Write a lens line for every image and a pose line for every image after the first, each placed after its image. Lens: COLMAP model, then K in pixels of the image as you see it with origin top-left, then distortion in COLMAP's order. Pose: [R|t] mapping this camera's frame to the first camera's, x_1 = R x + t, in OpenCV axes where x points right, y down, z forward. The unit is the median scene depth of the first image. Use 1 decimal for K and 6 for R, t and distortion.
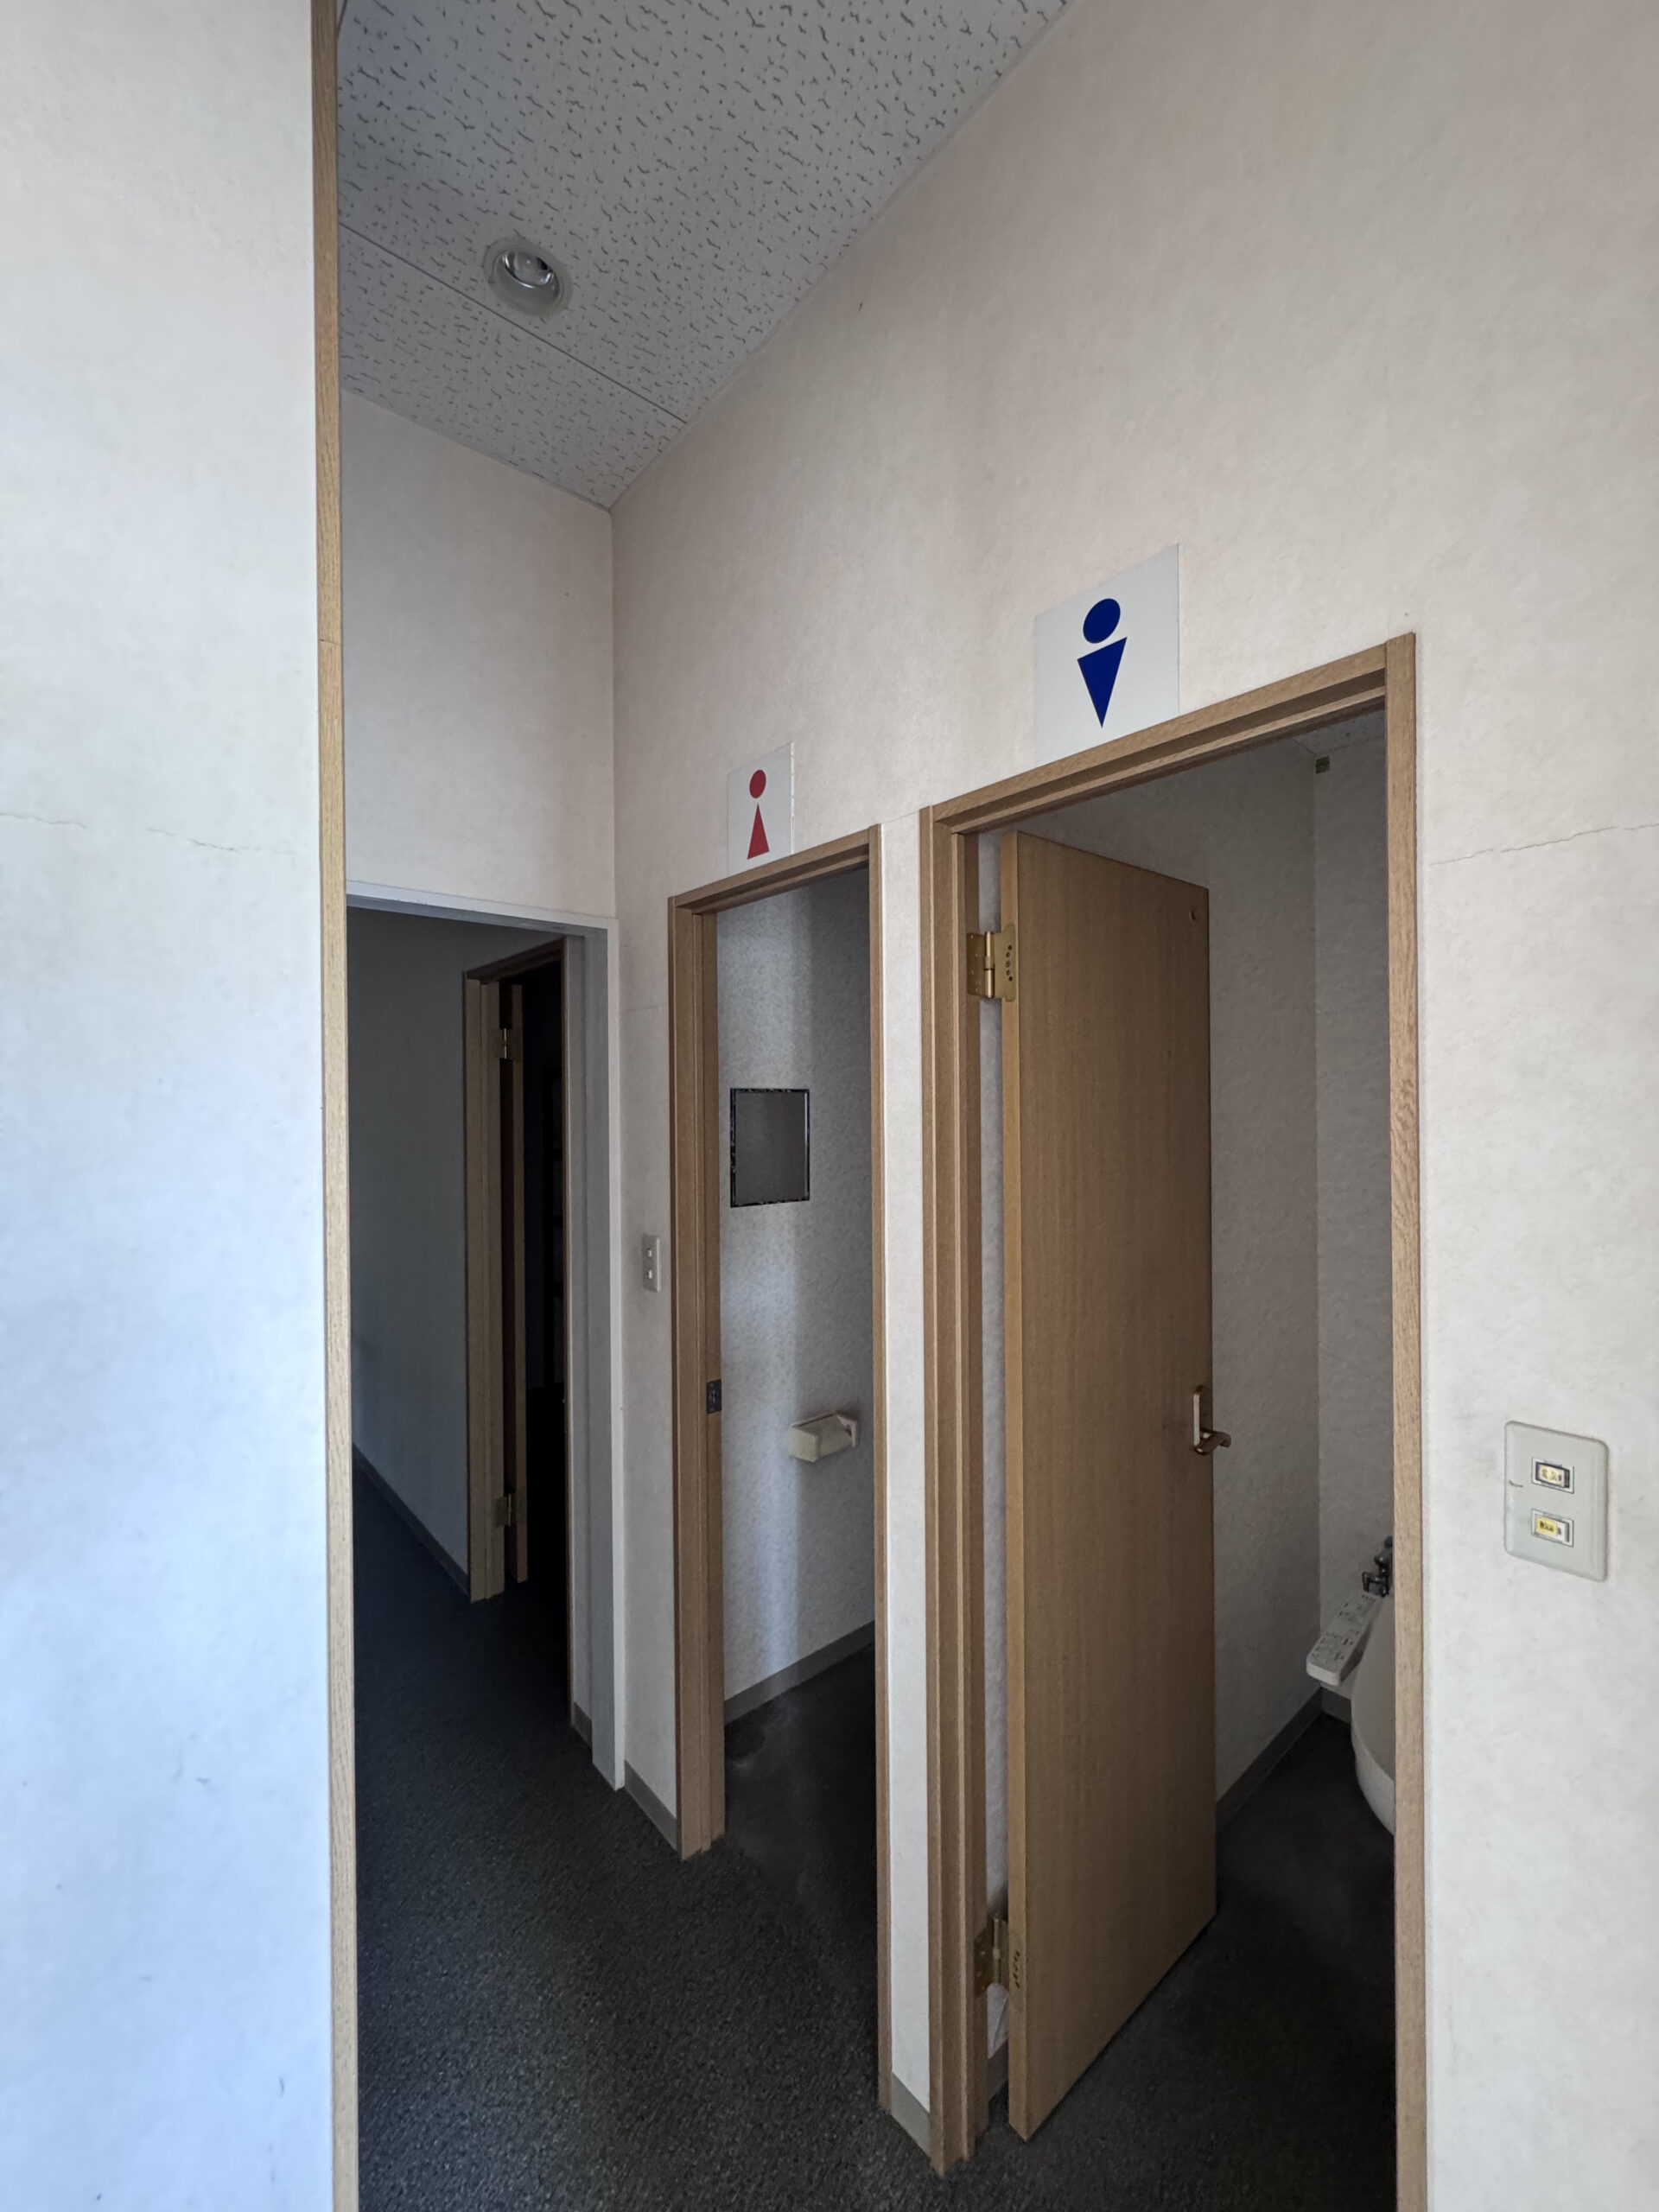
lens RADIAL K [[886.6, 0, 829.5], [0, 886.6, 1106.0], [0, 0, 1]] dist [-0.002908, 0.000048]
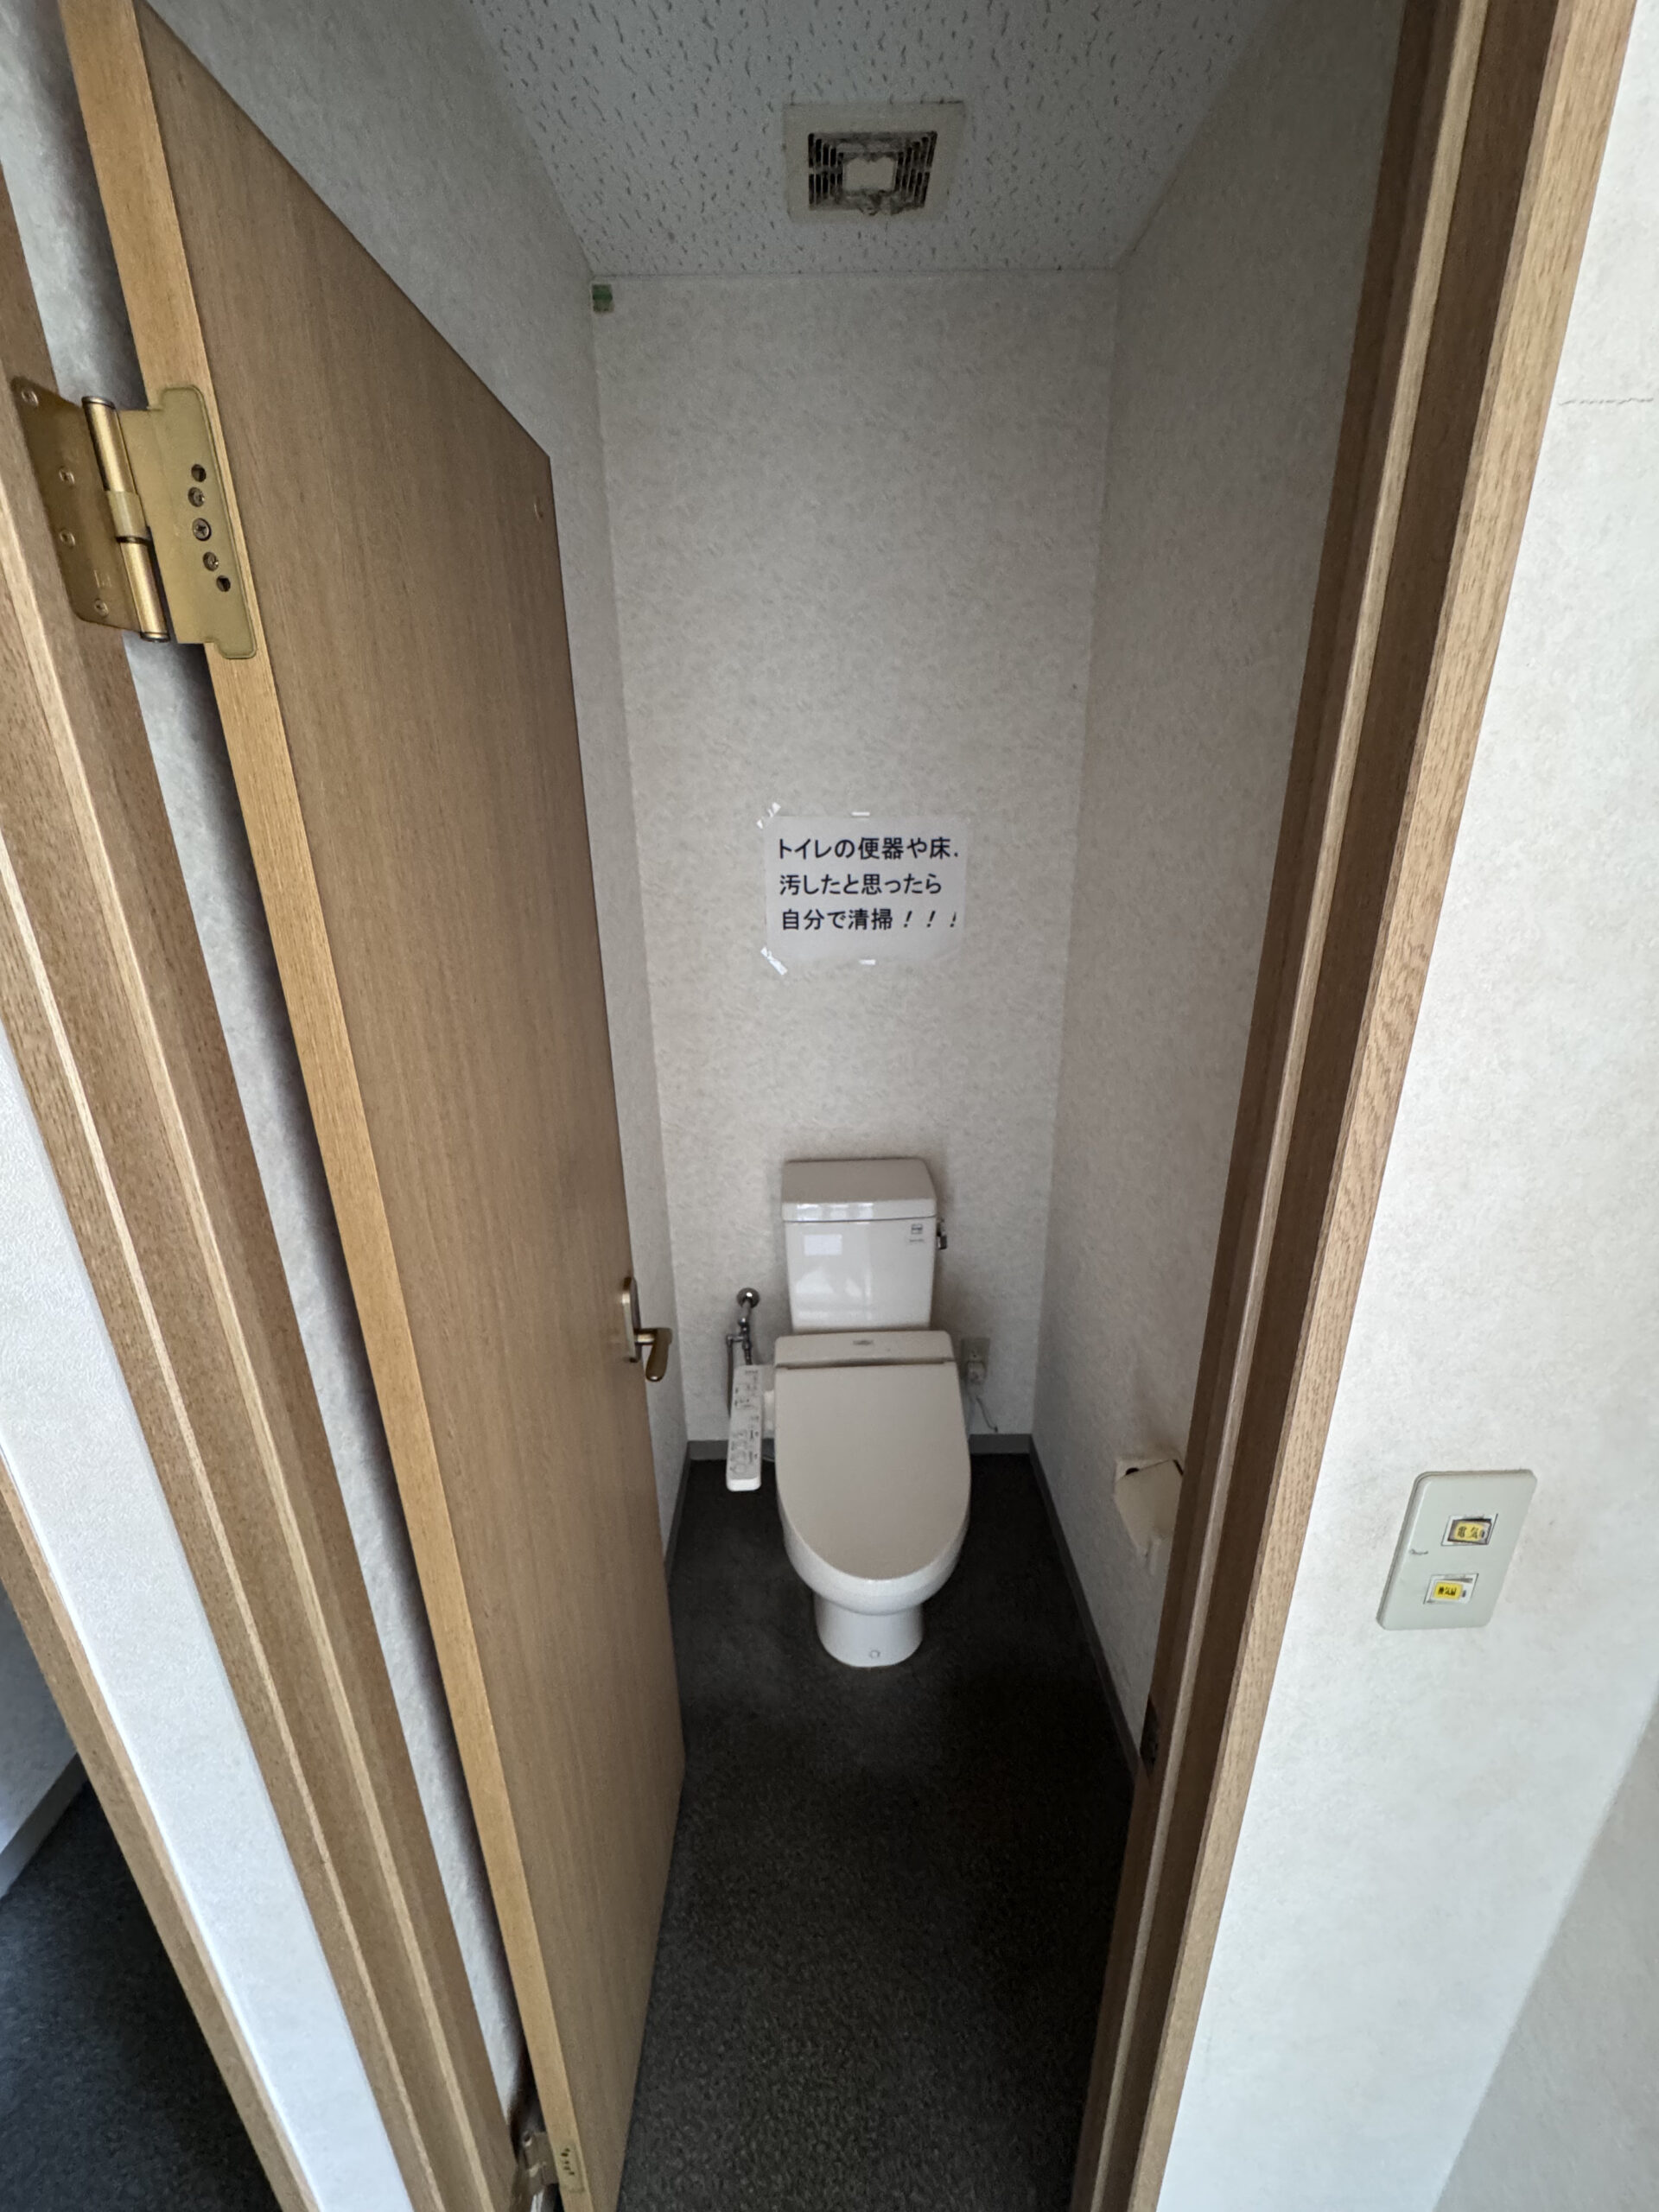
lens RADIAL K [[886.6, 0, 829.5], [0, 886.6, 1106.0], [0, 0, 1]] dist [-0.002908, 0.000048]
pose [[0.643104, -0.263815, 0.718901, 0.059921], [0.010133, 0.941634, 0.336486, -0.067746], [-0.765712, -0.209111, 0.608242, 0.581460]]
